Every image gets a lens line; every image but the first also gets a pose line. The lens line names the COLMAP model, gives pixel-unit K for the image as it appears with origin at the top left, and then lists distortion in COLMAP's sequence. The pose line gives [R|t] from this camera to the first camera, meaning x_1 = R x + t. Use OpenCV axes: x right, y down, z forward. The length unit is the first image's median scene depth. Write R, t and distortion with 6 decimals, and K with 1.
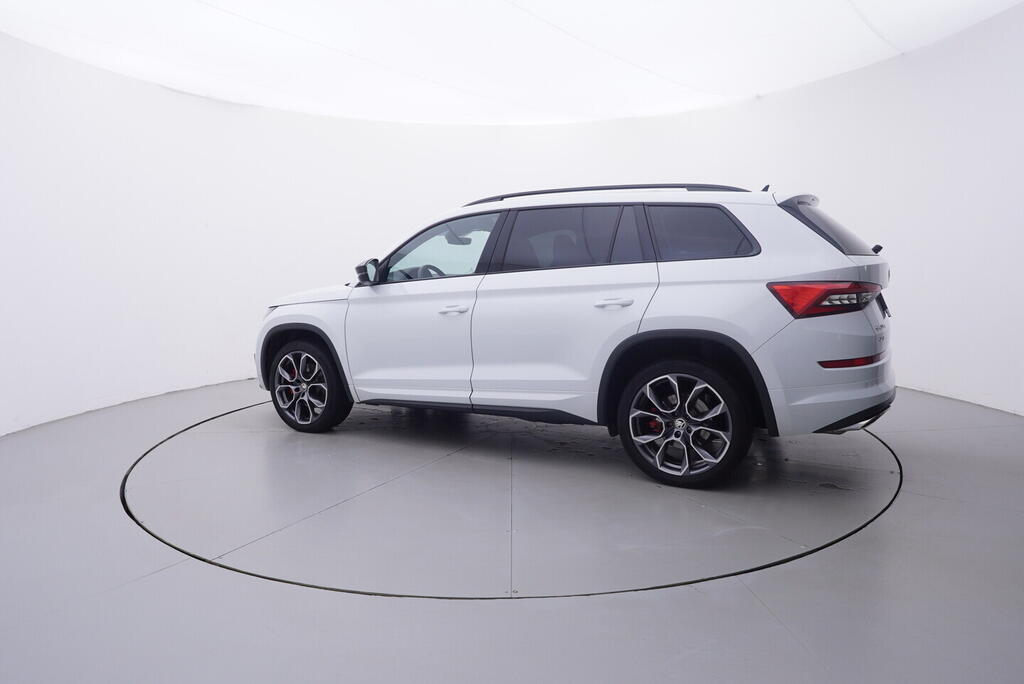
lens RADIAL K [[672.3, 0, 501.3], [0, 672.3, 337.1], [0, 0, 1]] dist [-0.092984, -0.000544]
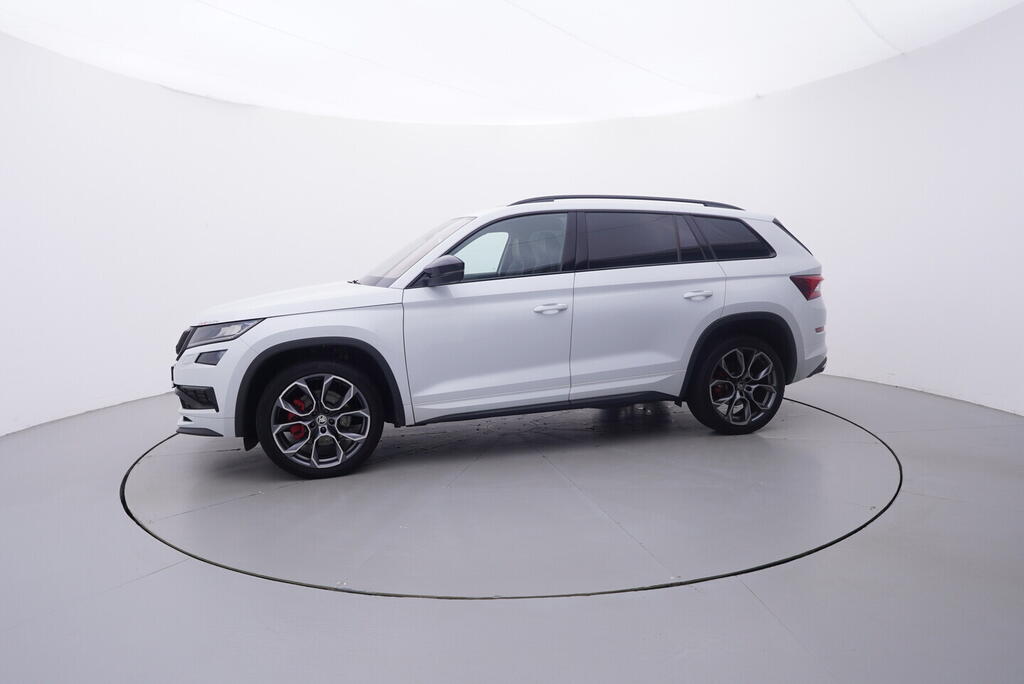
lens RADIAL K [[672.3, 0, 505.3], [0, 672.3, 336.1], [0, 0, 1]] dist [-0.092984, -0.000544]
pose [[0.698756, -0.068805, 0.712043, -0.800879], [0.081568, 0.996535, 0.016249, -0.020443], [-0.710694, 0.046726, 0.701947, 0.338668]]
